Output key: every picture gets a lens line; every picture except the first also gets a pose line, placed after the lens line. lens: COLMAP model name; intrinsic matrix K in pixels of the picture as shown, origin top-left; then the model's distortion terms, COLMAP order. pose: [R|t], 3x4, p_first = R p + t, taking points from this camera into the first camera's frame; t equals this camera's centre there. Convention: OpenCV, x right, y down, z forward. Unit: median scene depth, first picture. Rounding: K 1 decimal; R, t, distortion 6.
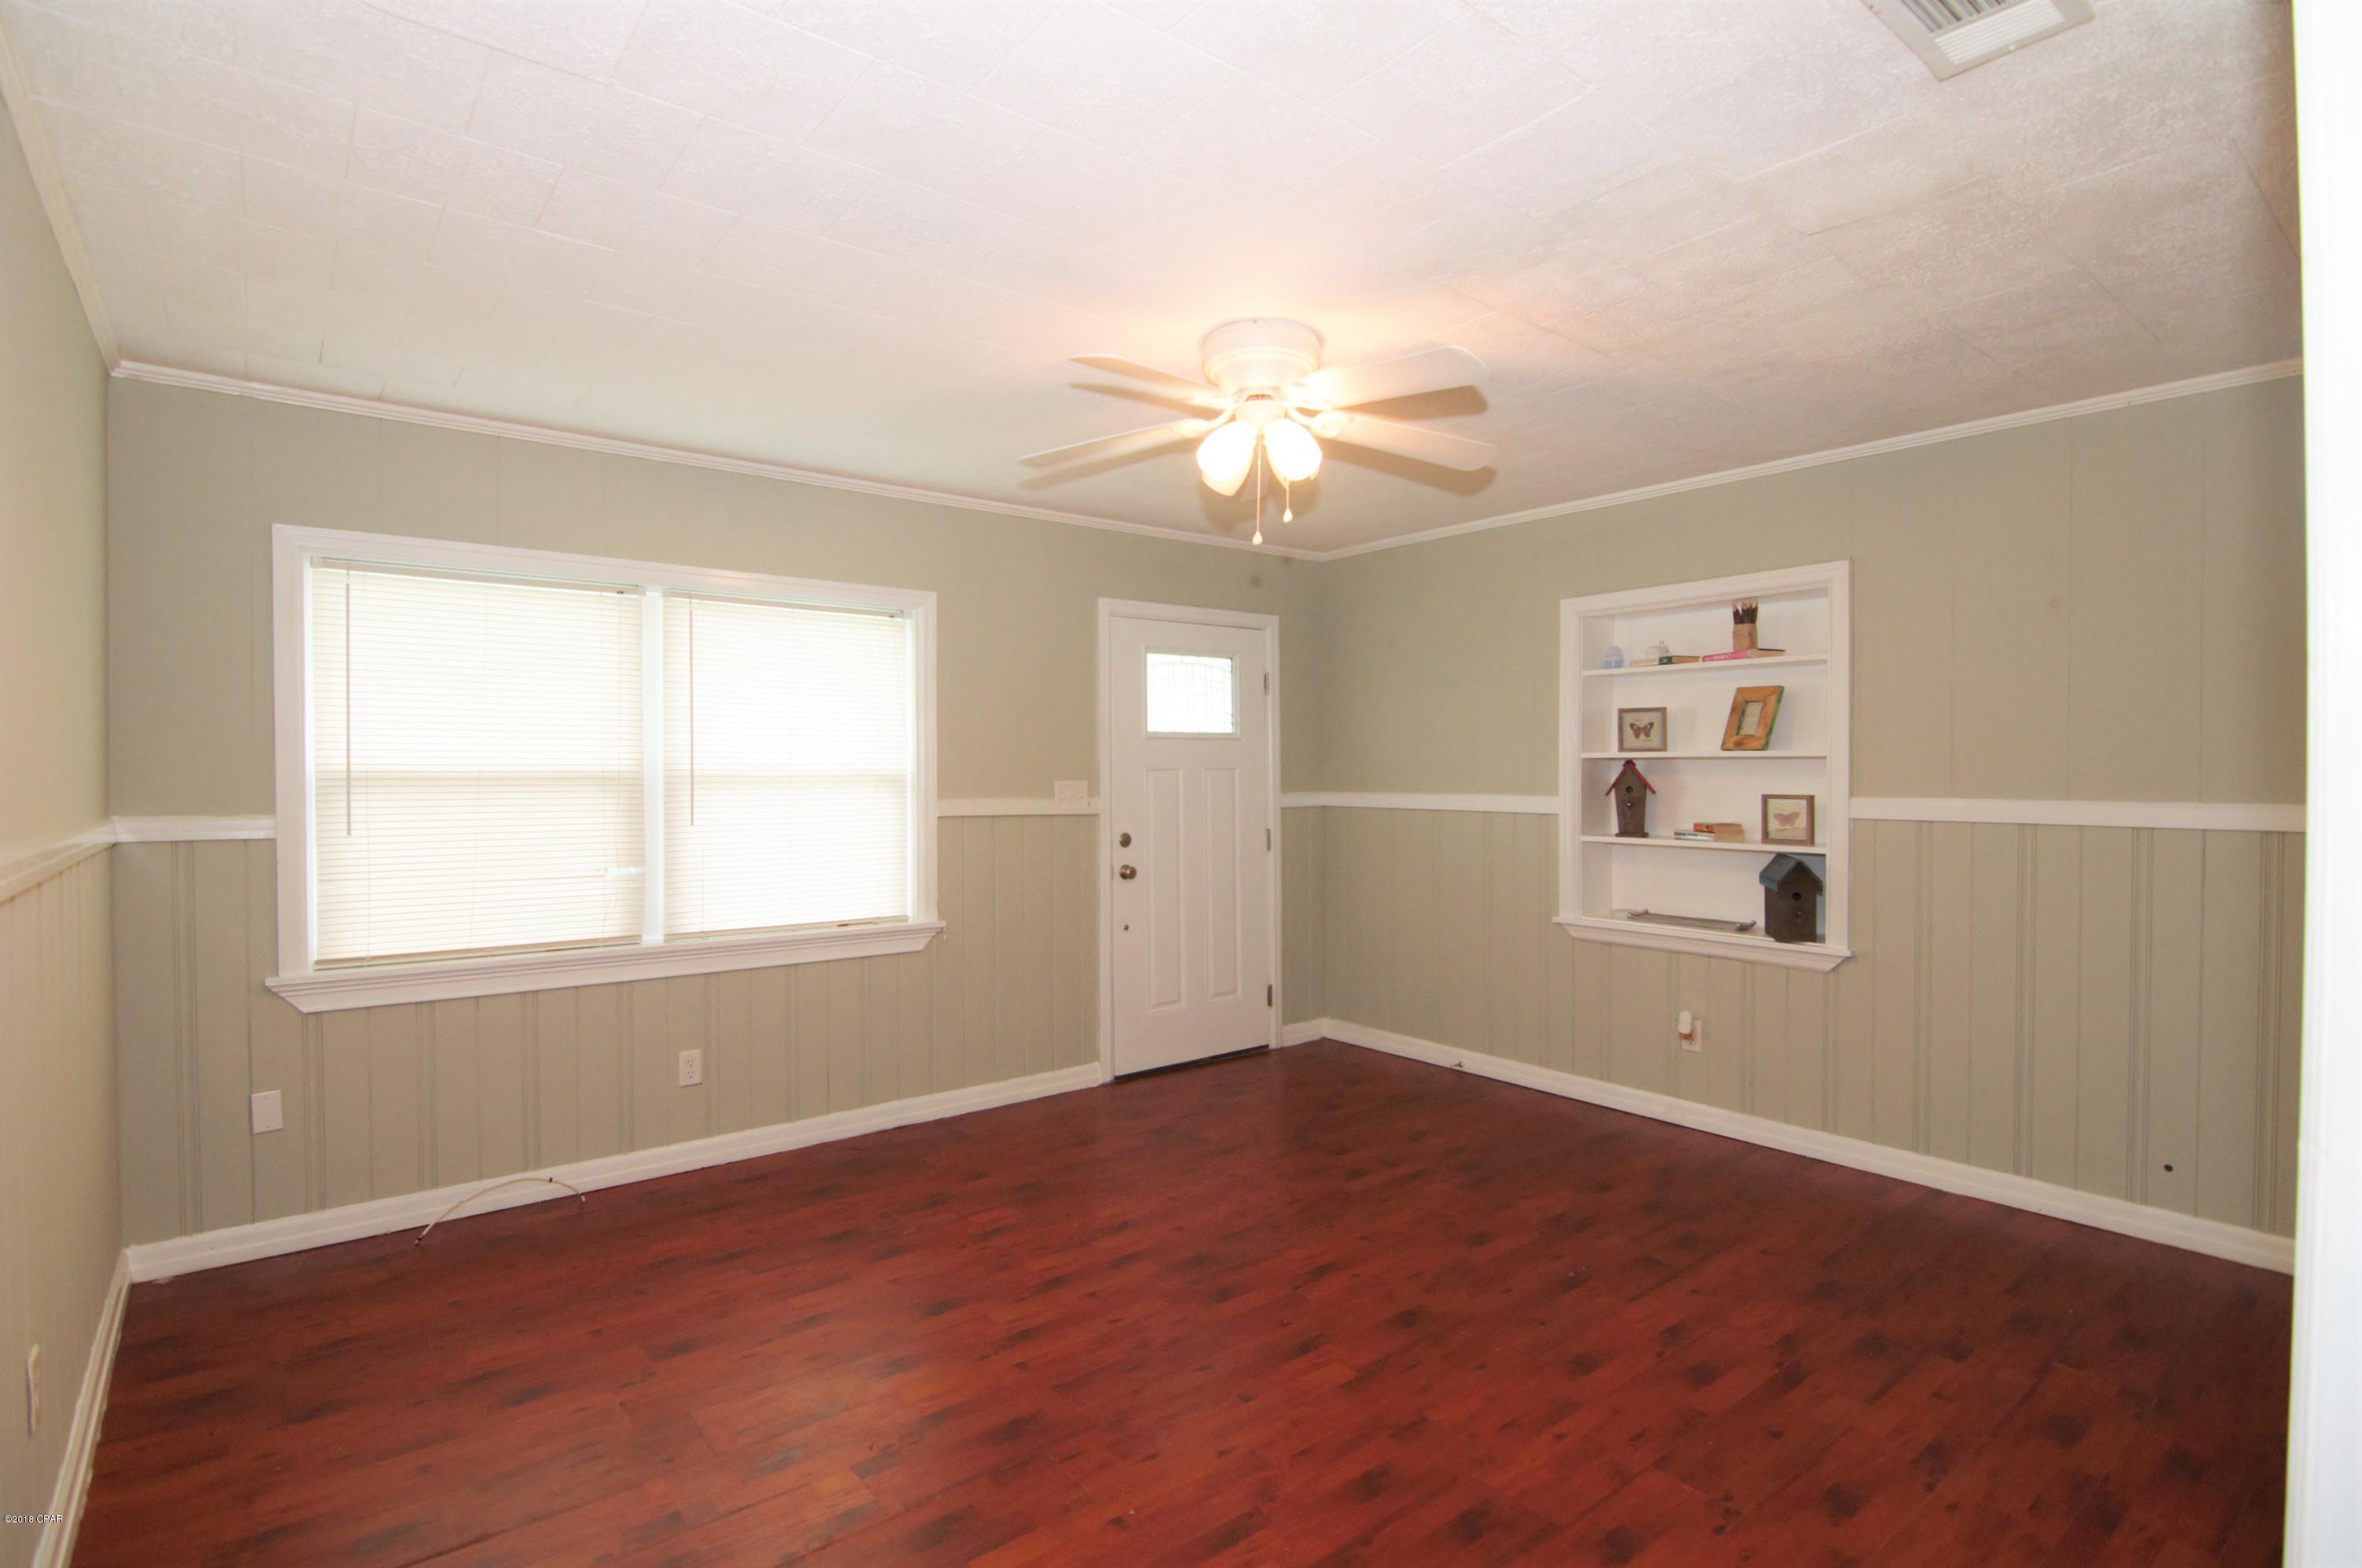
lens RADIAL K [[1151.7, 0, 1181.0], [0, 1151.7, 780.0], [0, 0, 1]] dist [-0.000549, 0.000167]
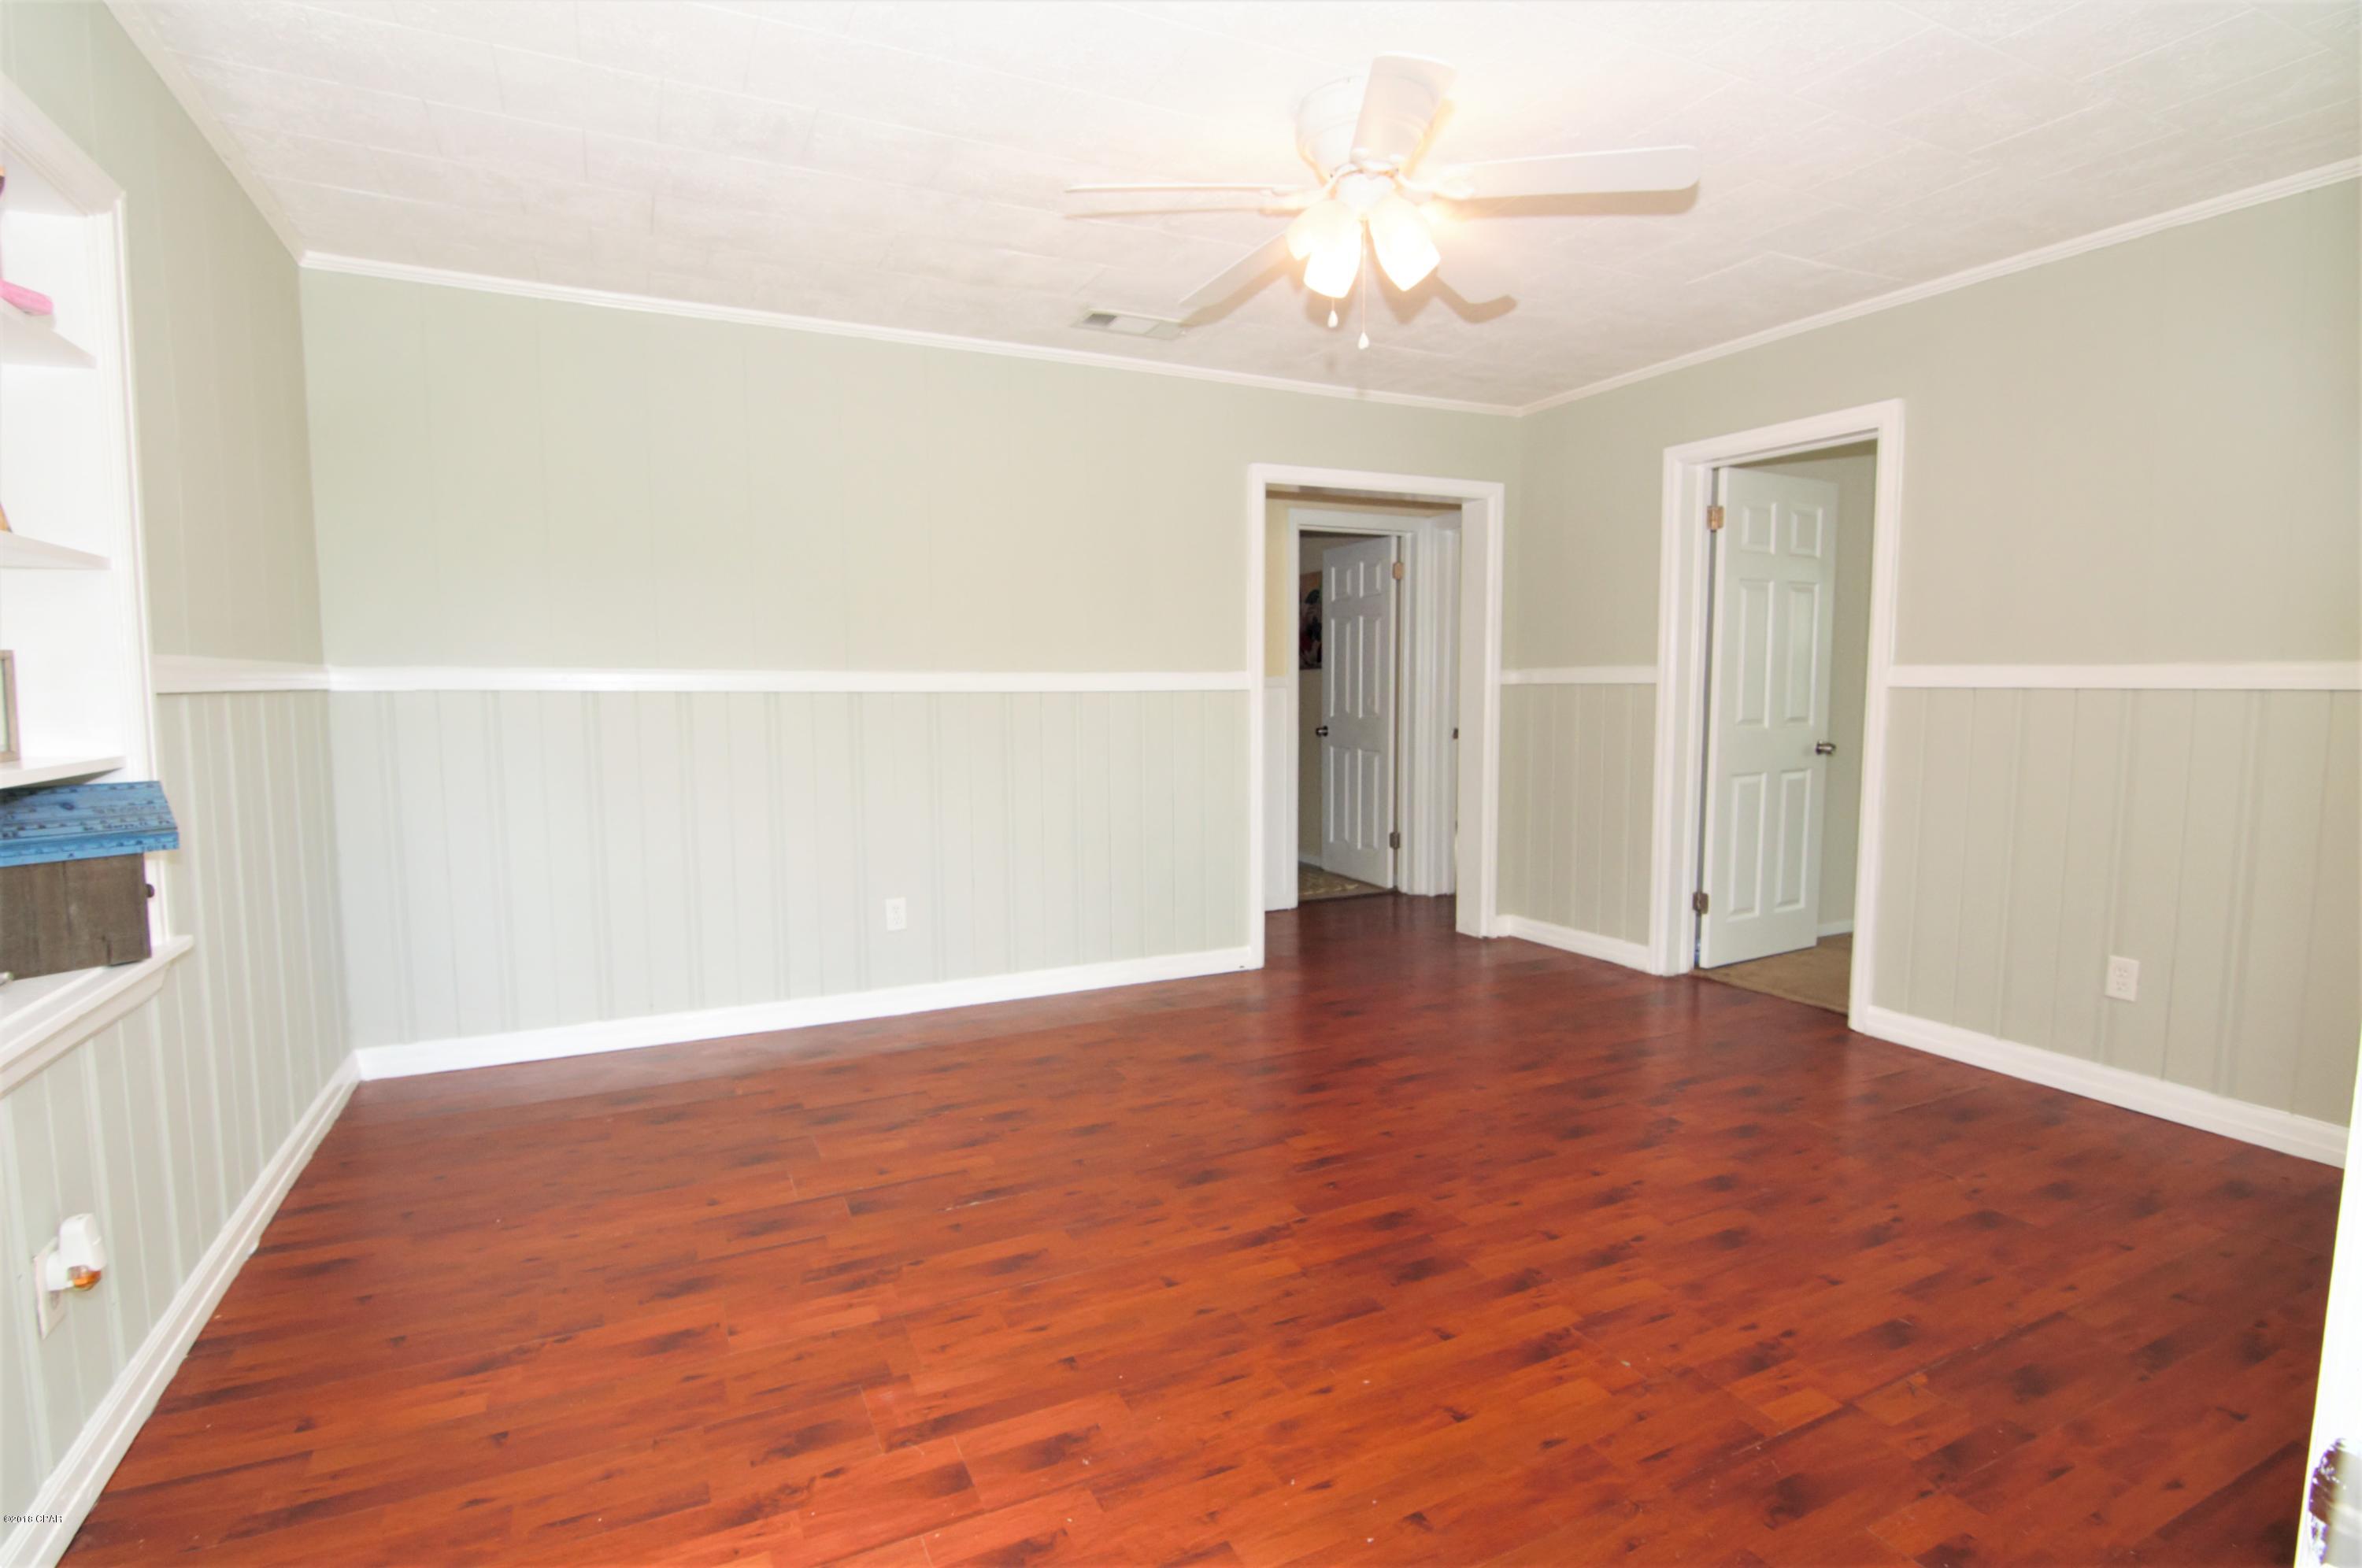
lens RADIAL K [[1151.7, 0, 1178.8], [0, 1151.7, 784.4], [0, 0, 1]] dist [-0.000549, 0.000167]
pose [[-0.975261, -0.017389, 0.220373, 0.007568], [0.004796, 0.995002, 0.099738, 0.035047], [-0.221006, 0.098327, -0.970303, 1.786681]]
